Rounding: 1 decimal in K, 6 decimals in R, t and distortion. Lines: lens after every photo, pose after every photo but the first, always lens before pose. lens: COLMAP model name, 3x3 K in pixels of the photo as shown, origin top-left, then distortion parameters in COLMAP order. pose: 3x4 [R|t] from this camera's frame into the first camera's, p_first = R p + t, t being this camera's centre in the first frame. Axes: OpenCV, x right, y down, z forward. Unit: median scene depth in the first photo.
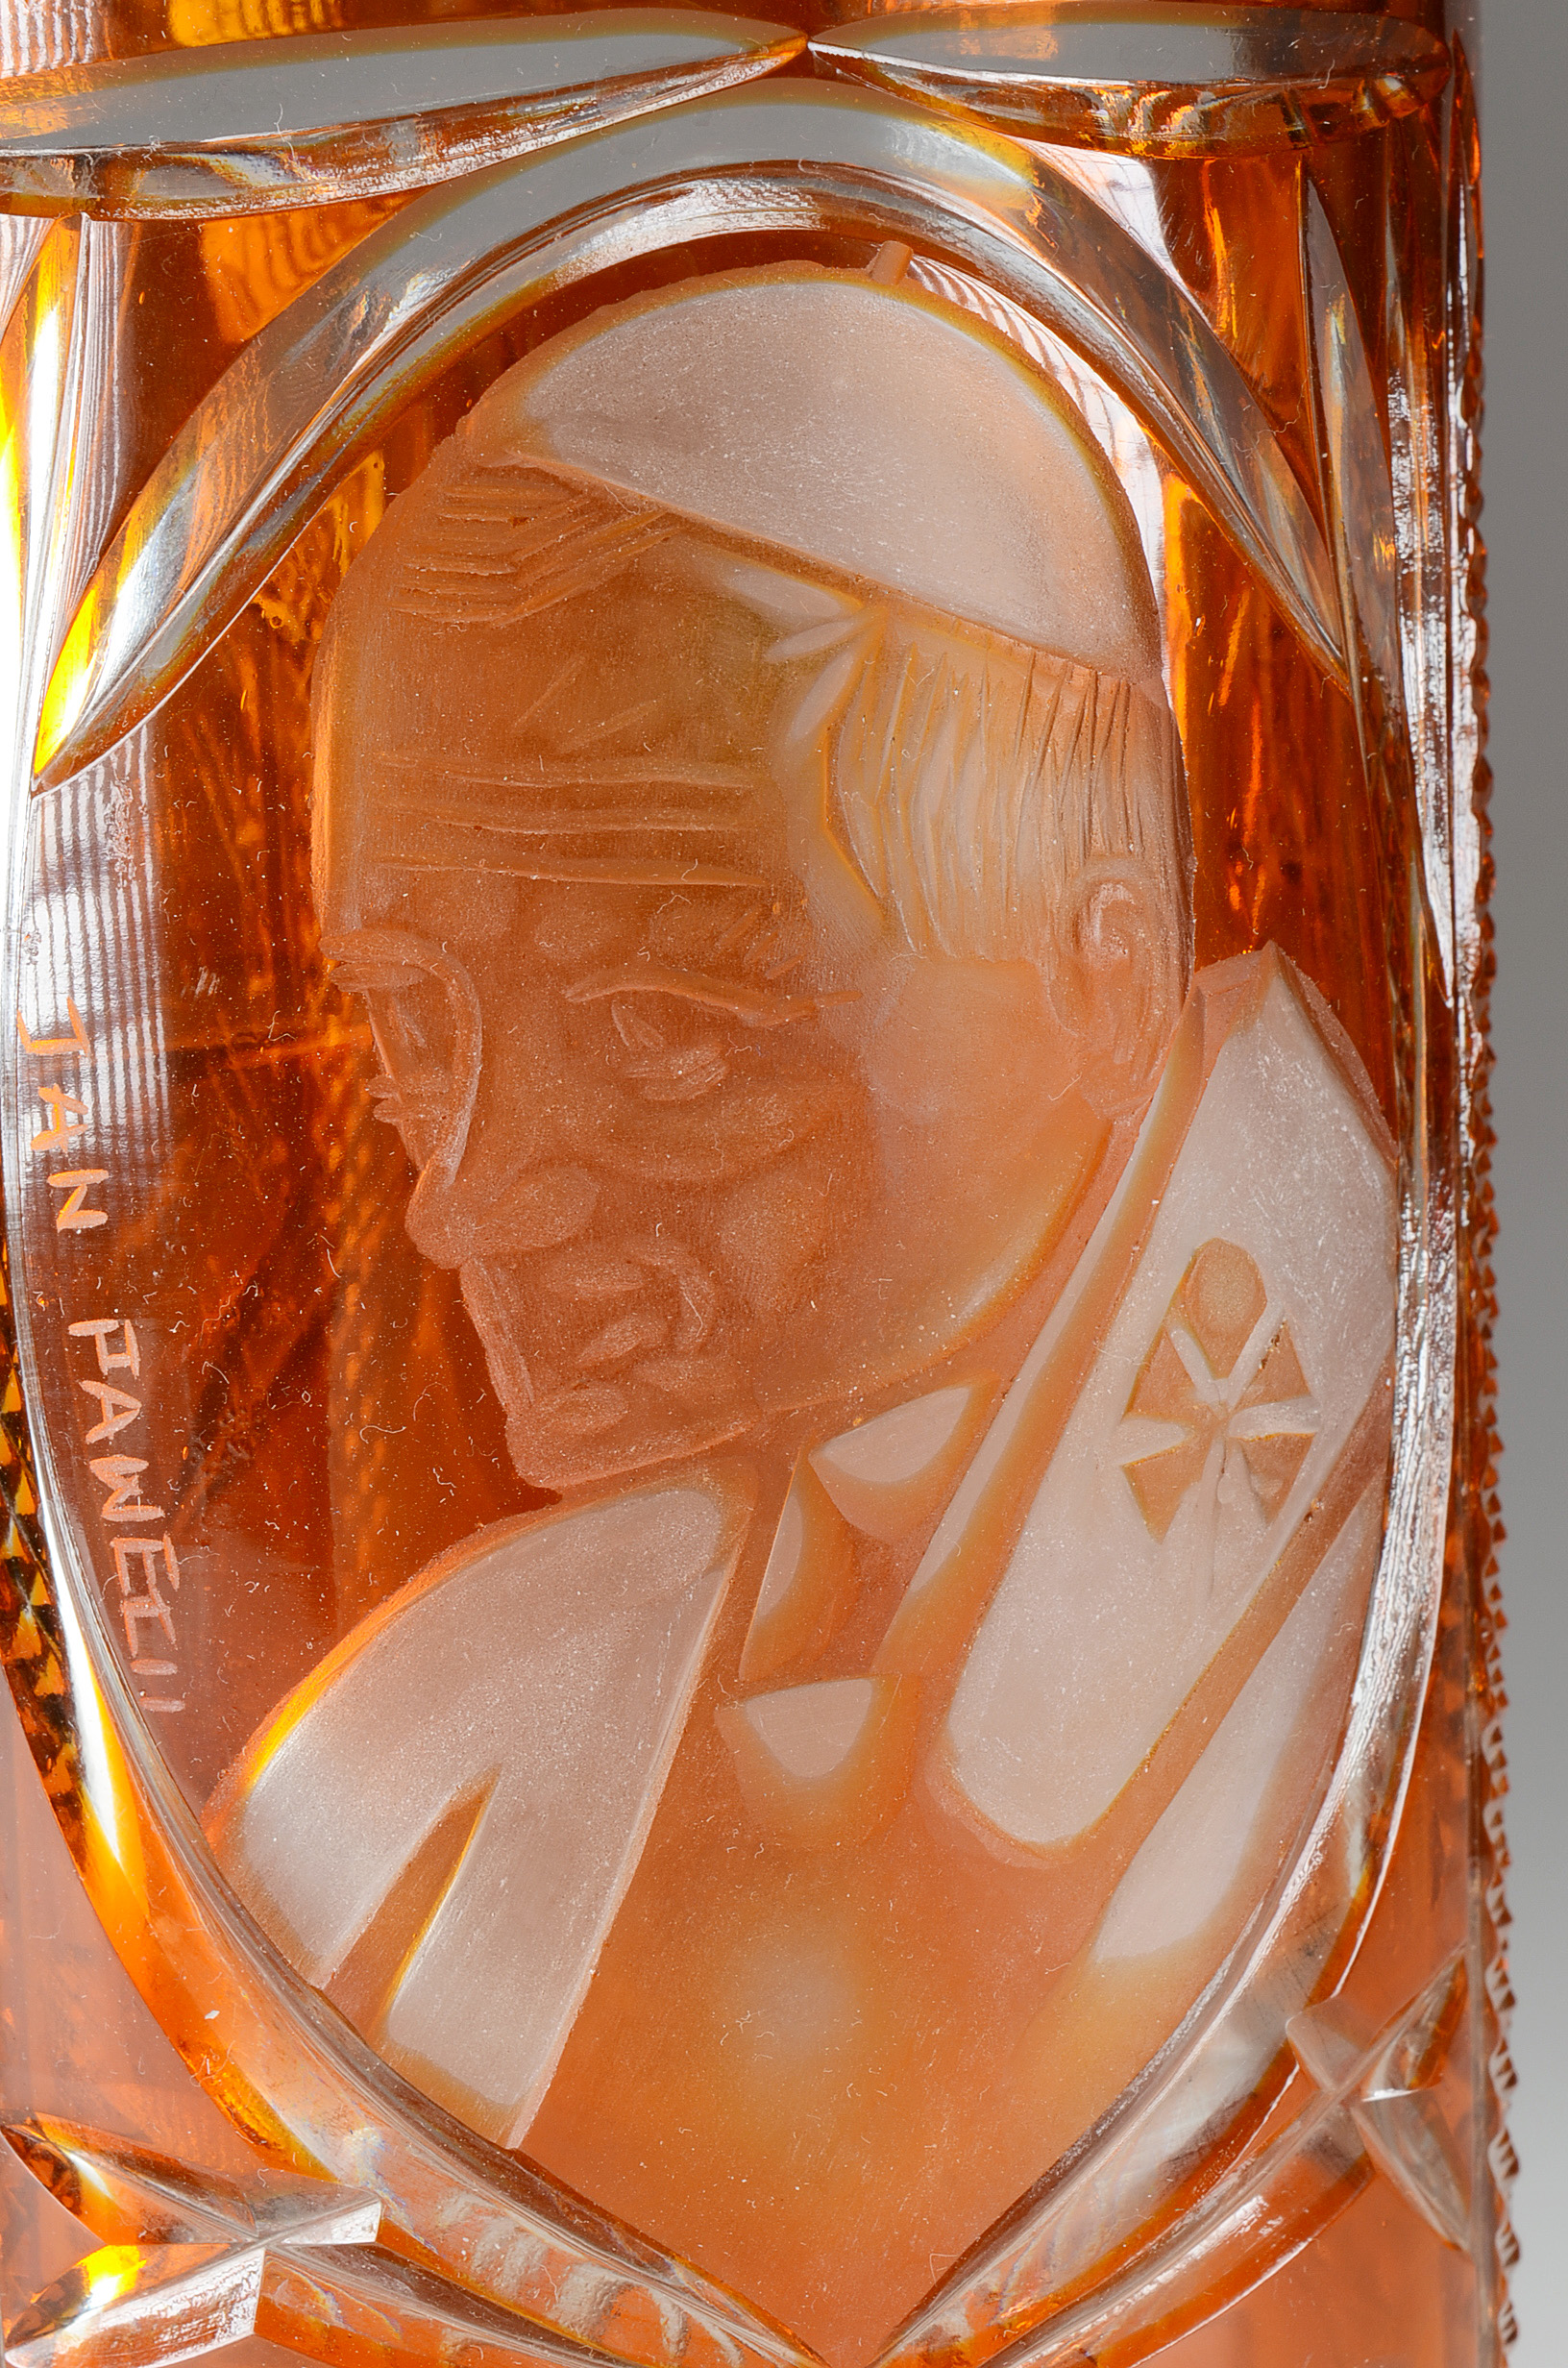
lens RADIAL K [[4773.4, 0, 782.7], [0, 4773.4, 1185.0], [0, 0, 1]] dist [0.026959, 0.000000]
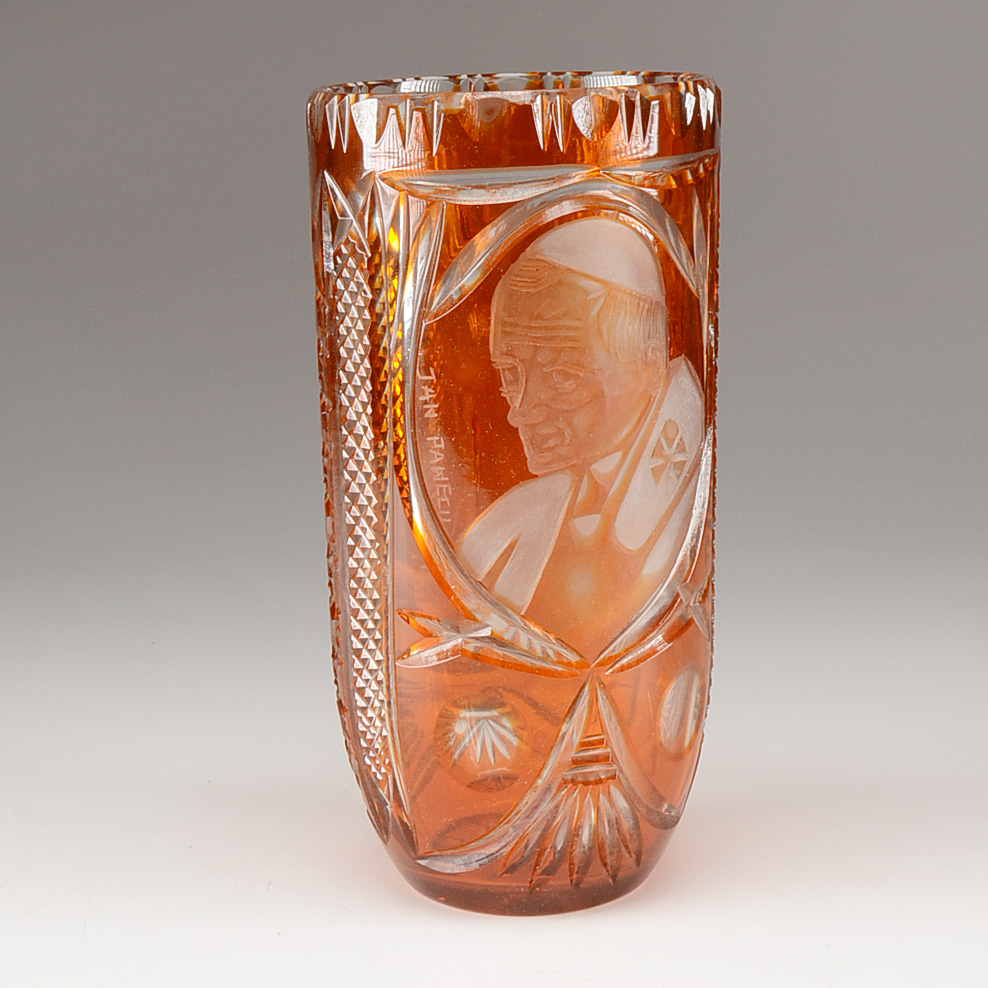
lens RADIAL K [[2156.1, 0, 494.4], [0, 2156.1, 493.8], [0, 0, 1]] dist [-0.002675, 0.000000]
pose [[0.991208, -0.002233, 0.132293, -0.361821], [-0.010735, 0.995204, 0.097232, -0.120066], [-0.131875, -0.097797, 0.986430, -1.061439]]
